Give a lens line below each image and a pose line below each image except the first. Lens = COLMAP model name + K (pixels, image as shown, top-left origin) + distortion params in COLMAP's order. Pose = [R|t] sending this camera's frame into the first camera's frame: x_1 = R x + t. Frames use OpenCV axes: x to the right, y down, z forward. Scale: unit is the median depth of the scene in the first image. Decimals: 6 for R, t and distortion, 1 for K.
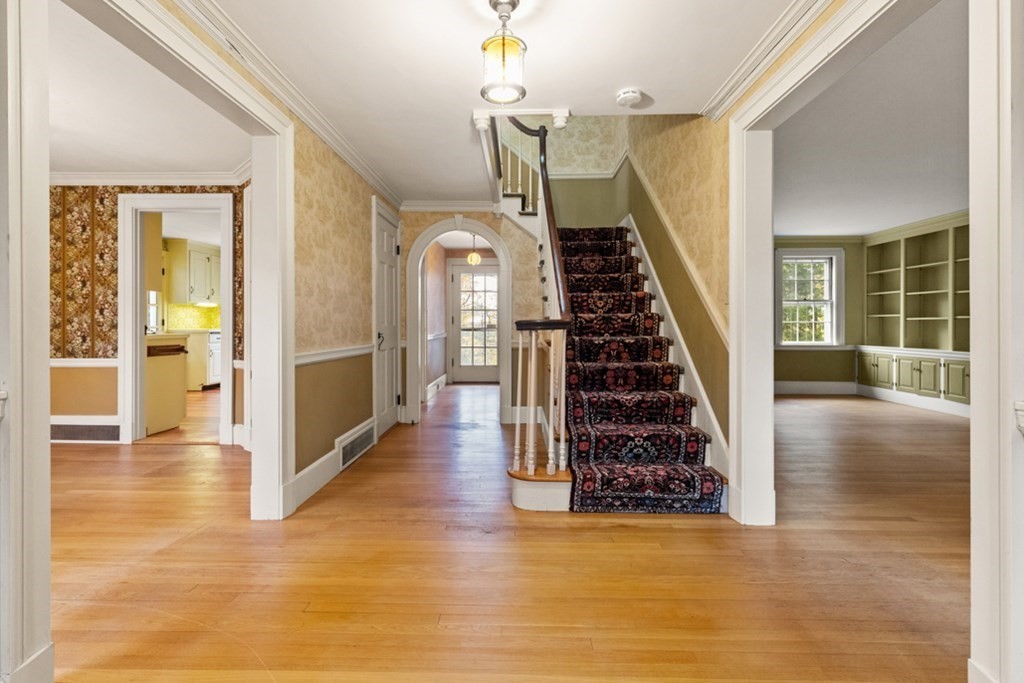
lens RADIAL K [[468.0, 0, 510.2], [0, 468.0, 324.6], [0, 0, 1]] dist [0.003407, 0.000416]
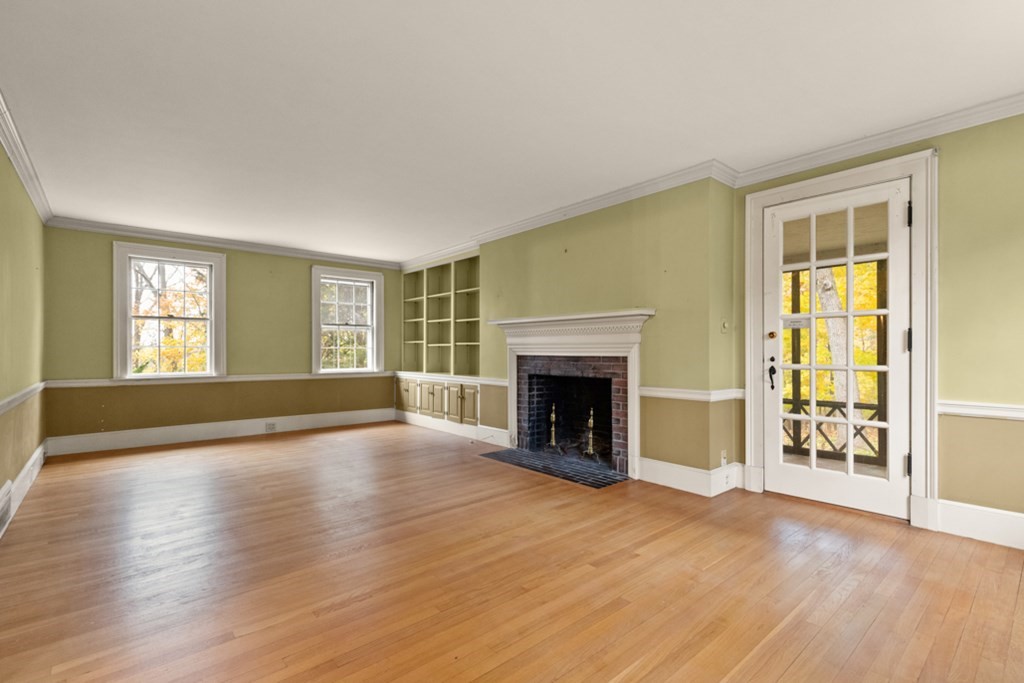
lens RADIAL K [[476.6, 0, 509.6], [0, 476.6, 349.3], [0, 0, 1]] dist [0.002194, 0.000090]
pose [[0.748455, -0.000312, 0.663186, 0.344131], [0.002237, 0.999995, -0.002054, -0.000175], [-0.663182, 0.003021, 0.748452, 0.098870]]
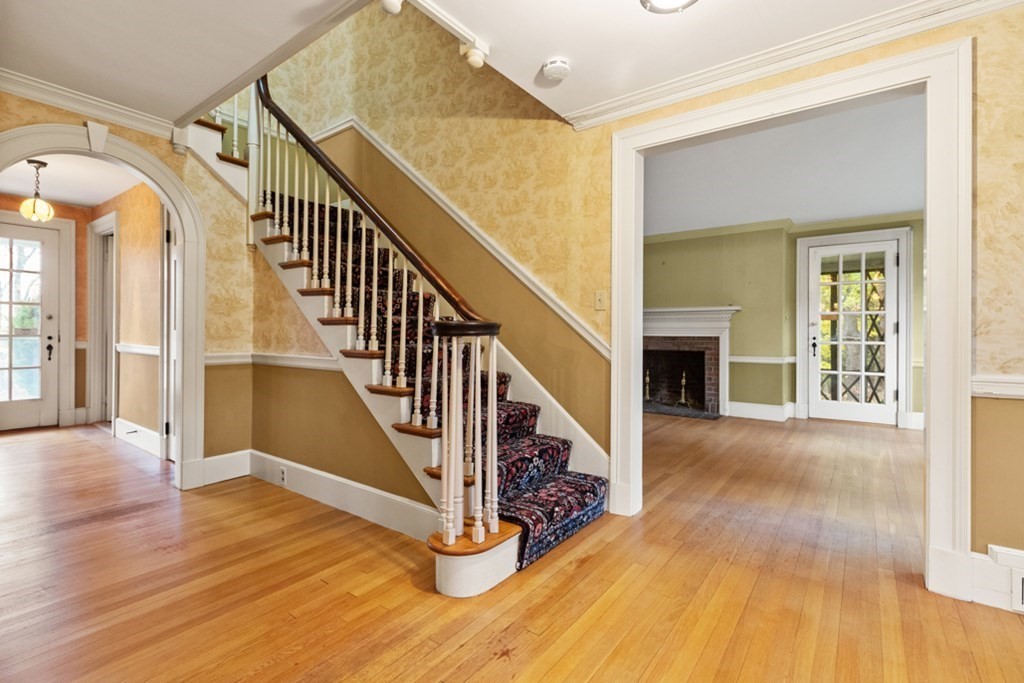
lens RADIAL K [[471.2, 0, 502.3], [0, 471.2, 330.2], [0, 0, 1]] dist [0.002691, 0.000072]
pose [[0.588356, 0.007690, 0.808566, -0.273181], [-0.004737, 0.999970, -0.006063, 0.004395], [-0.808588, -0.000263, 0.588375, 0.299296]]
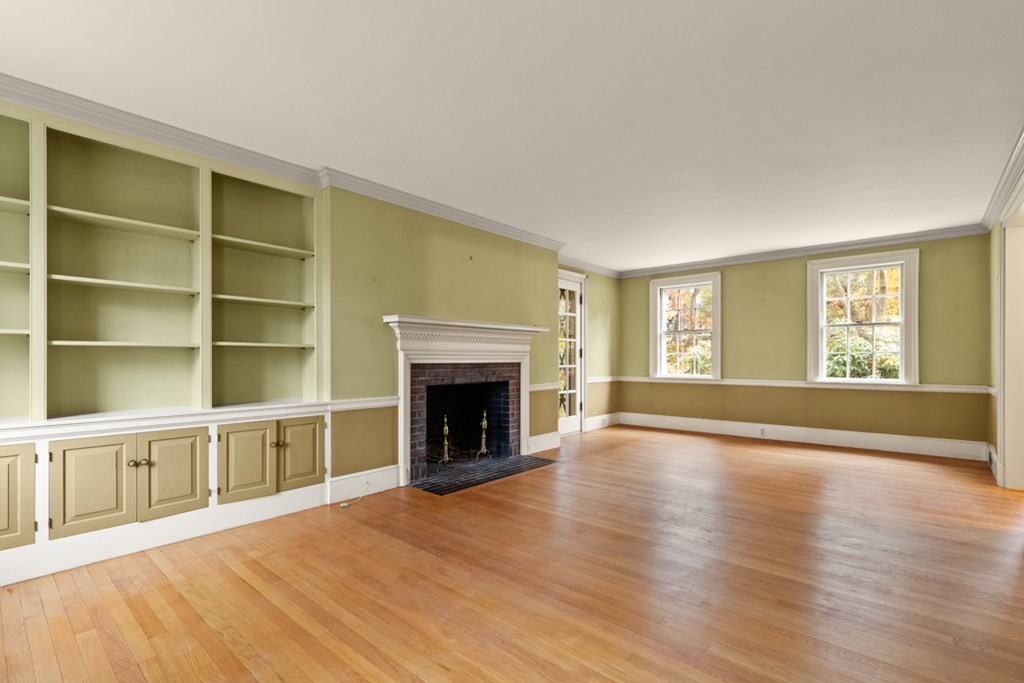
lens RADIAL K [[474.8, 0, 524.8], [0, 474.8, 333.4], [0, 0, 1]] dist [0.003470, 0.000075]
pose [[-0.785841, 0.028455, 0.617774, 0.378244], [-0.001218, 0.998868, -0.047558, -0.002860], [-0.618427, -0.038125, -0.784917, 1.344729]]
